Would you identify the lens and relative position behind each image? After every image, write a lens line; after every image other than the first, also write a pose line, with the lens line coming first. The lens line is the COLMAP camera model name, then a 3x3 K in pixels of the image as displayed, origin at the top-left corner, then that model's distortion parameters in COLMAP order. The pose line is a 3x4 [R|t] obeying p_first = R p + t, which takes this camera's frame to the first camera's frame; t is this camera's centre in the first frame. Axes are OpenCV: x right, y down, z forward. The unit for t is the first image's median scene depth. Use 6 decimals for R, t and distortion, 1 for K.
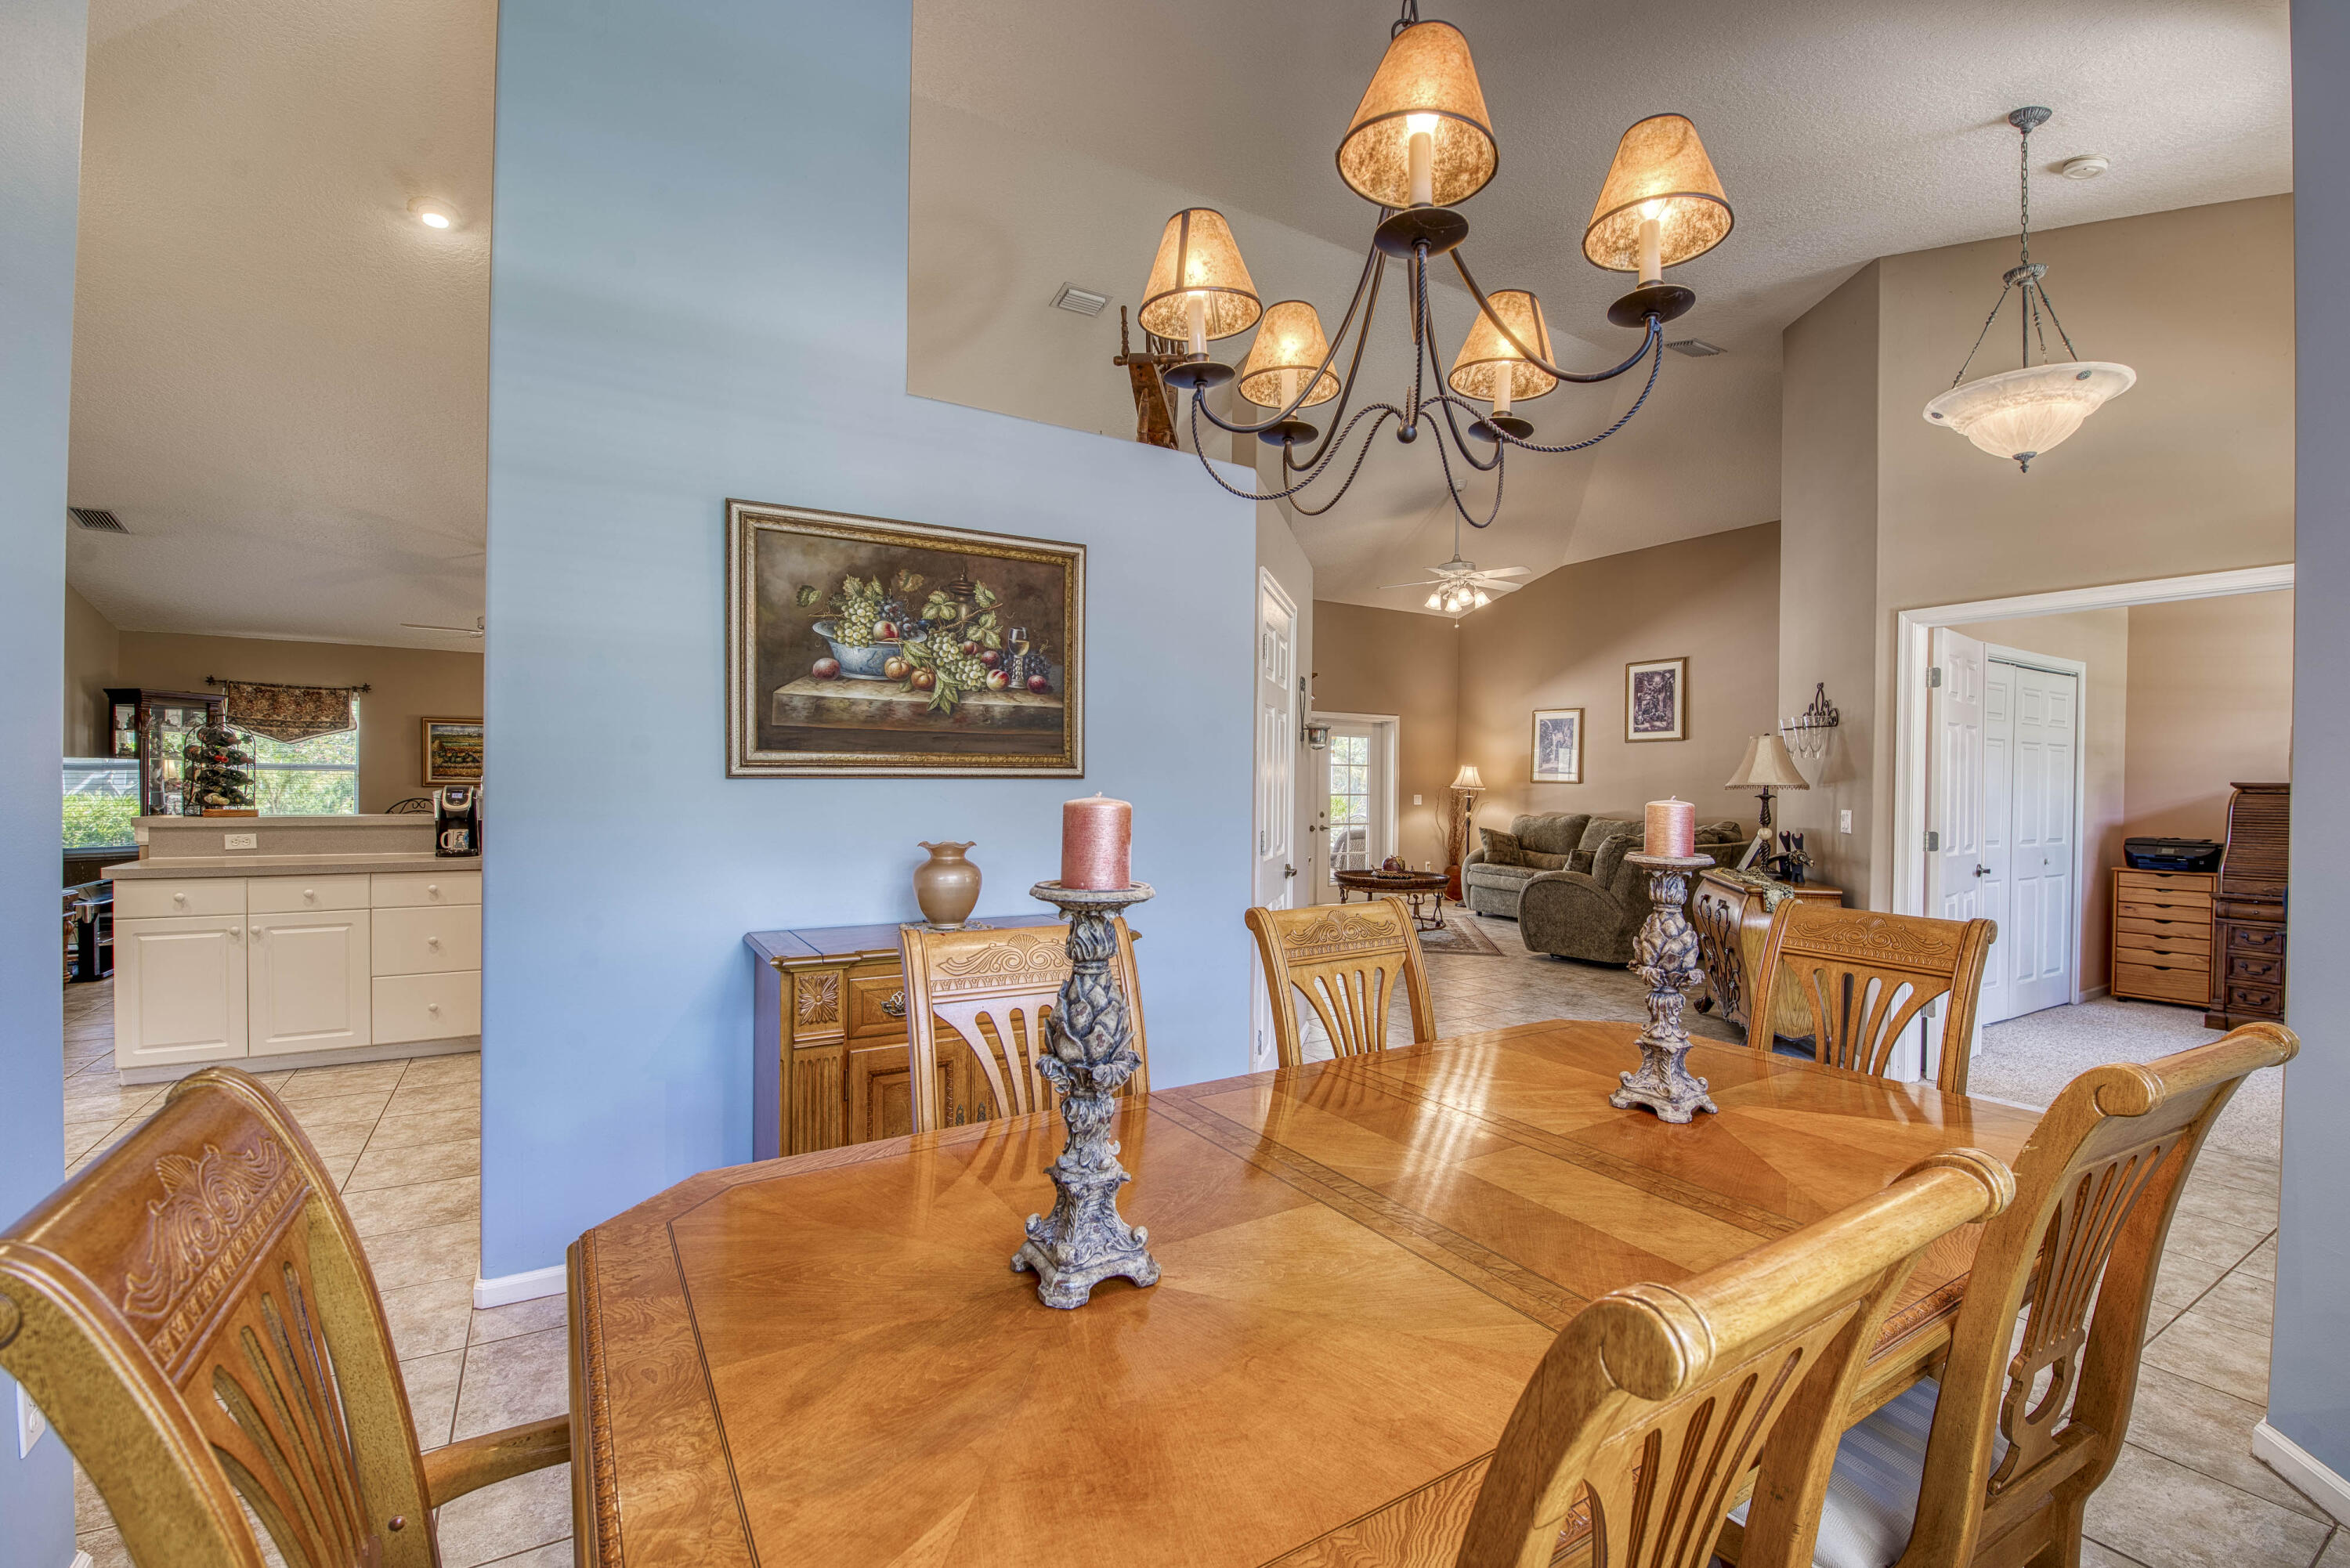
lens RADIAL K [[1017.7, 0, 1185.5], [0, 1017.7, 793.6], [0, 0, 1]] dist [-0.027567, -0.000757]
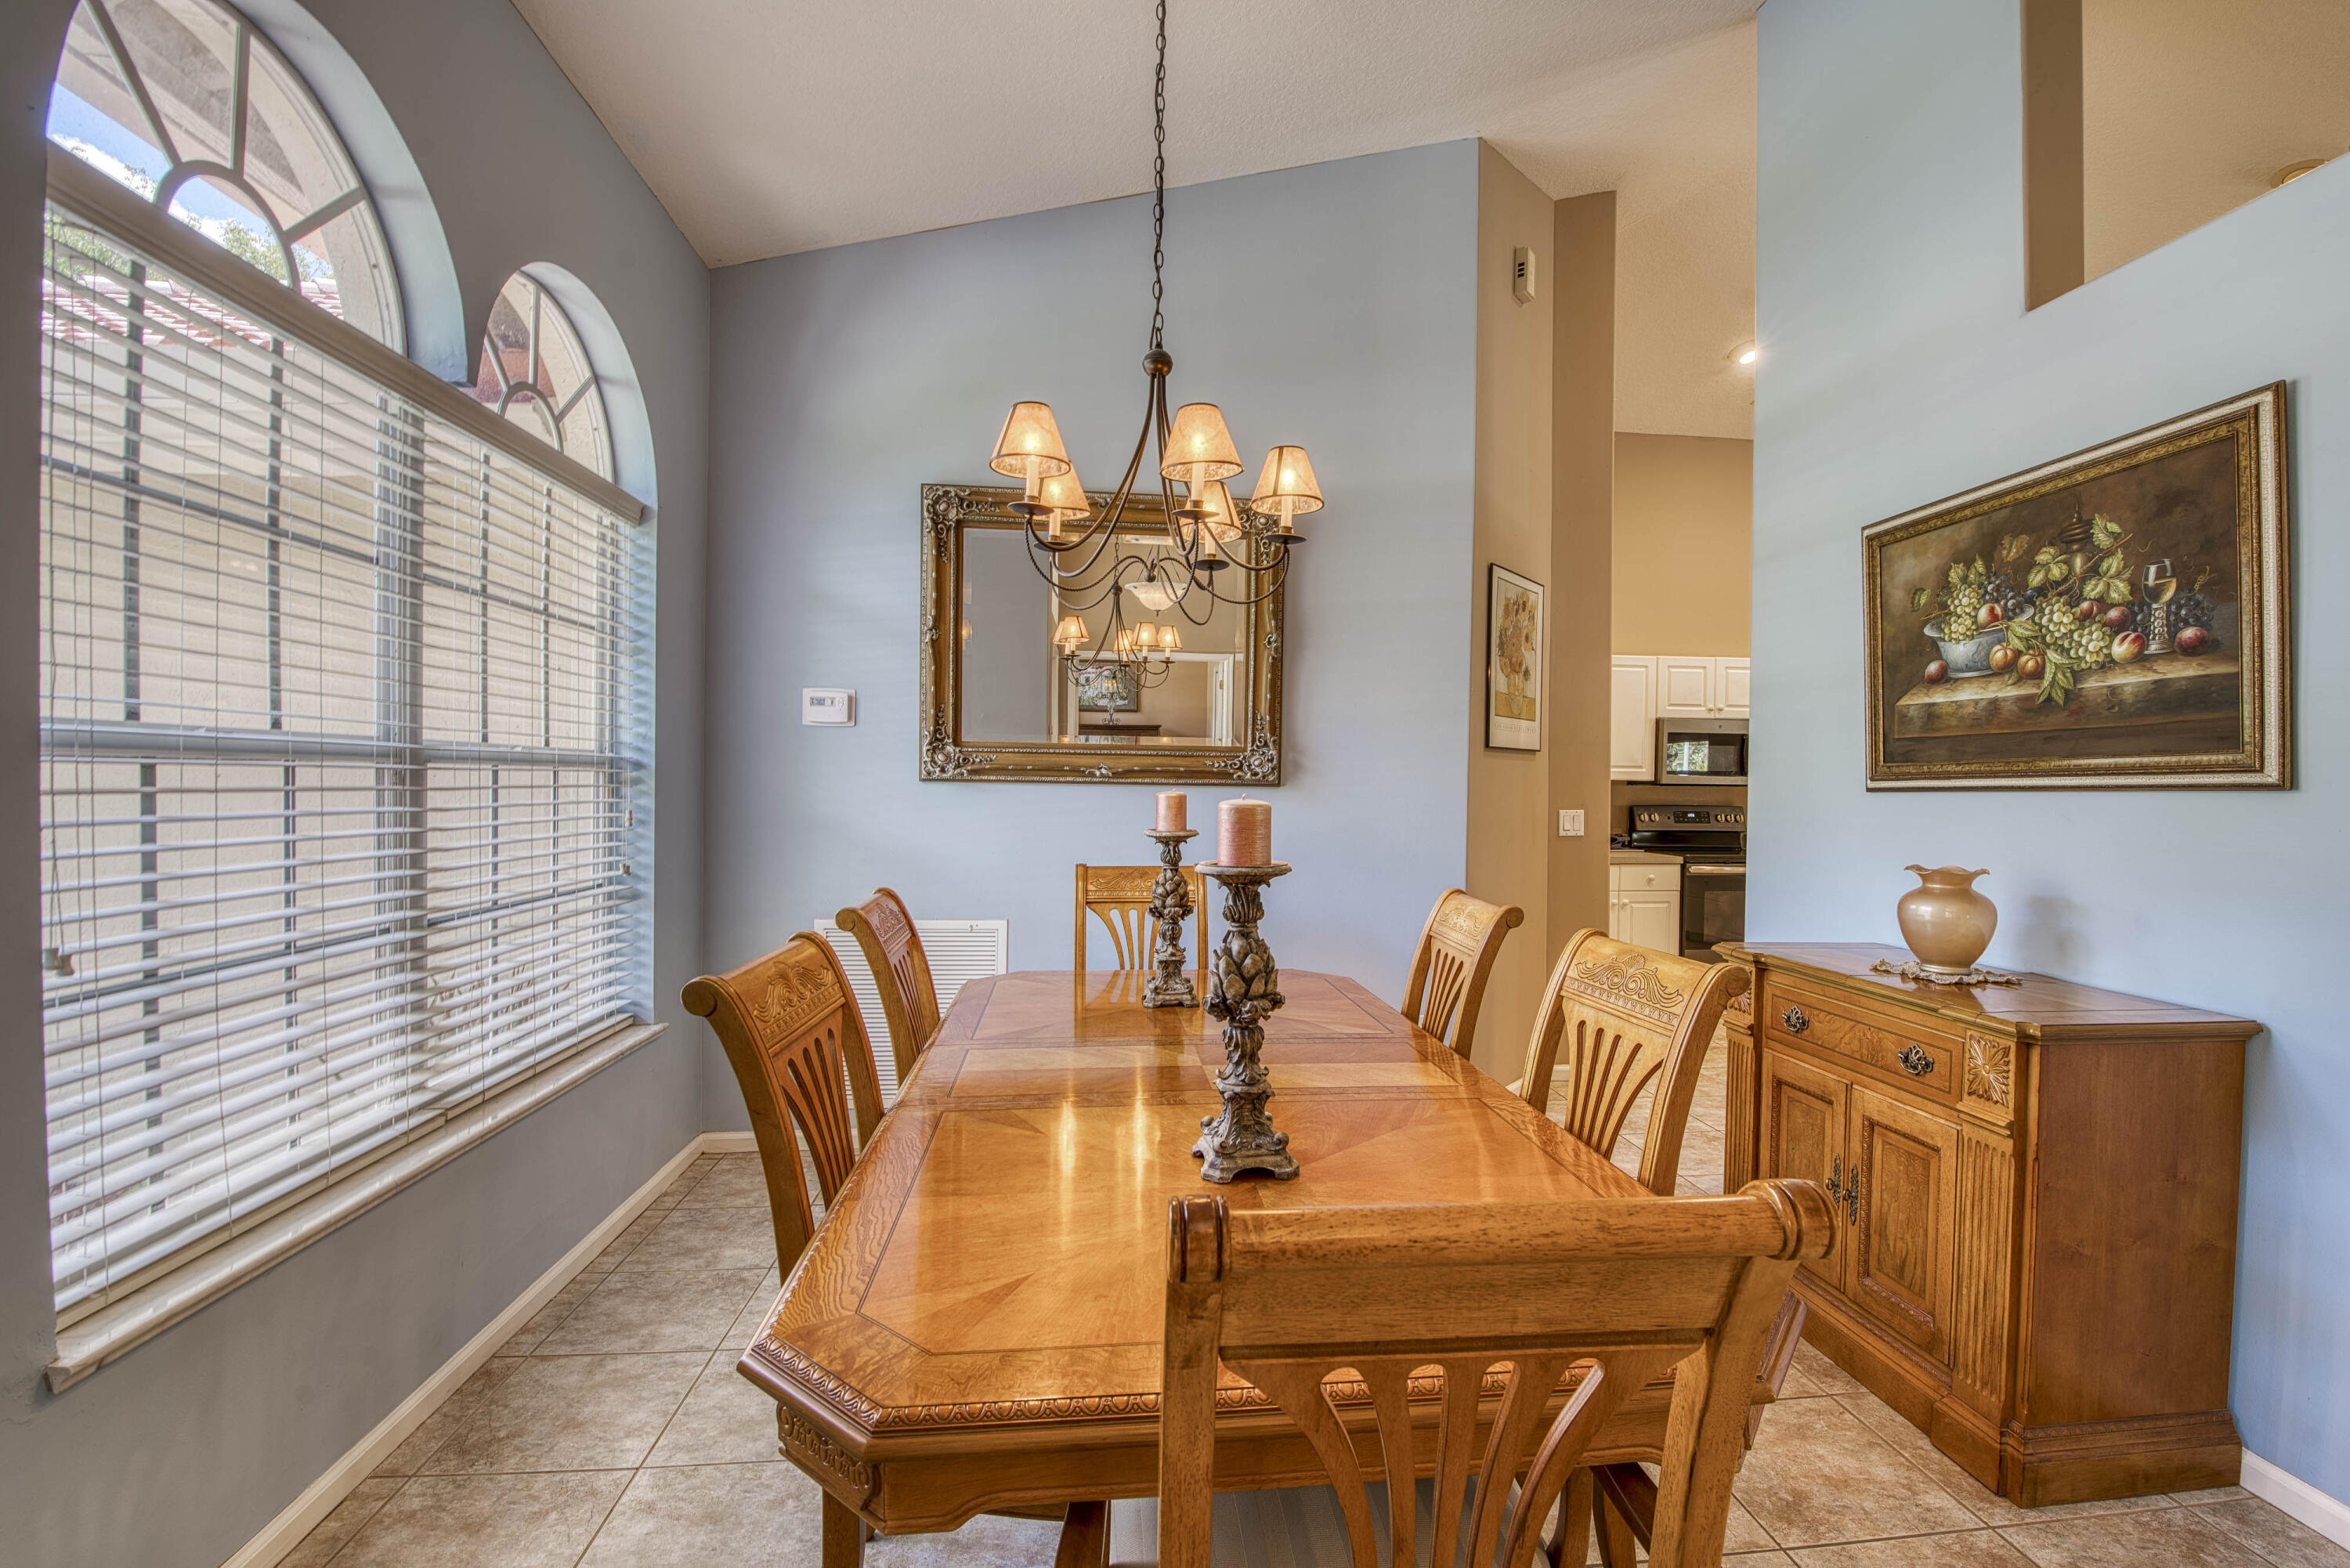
lens RADIAL K [[1017.7, 0, 1189.7], [0, 1017.7, 790.7], [0, 0, 1]] dist [-0.027567, -0.000757]
pose [[-0.441769, -0.008944, -0.897084, 0.719065], [-0.020316, 0.999794, 0.000037, -0.002072], [0.896899, 0.018242, -0.441859, 0.756319]]
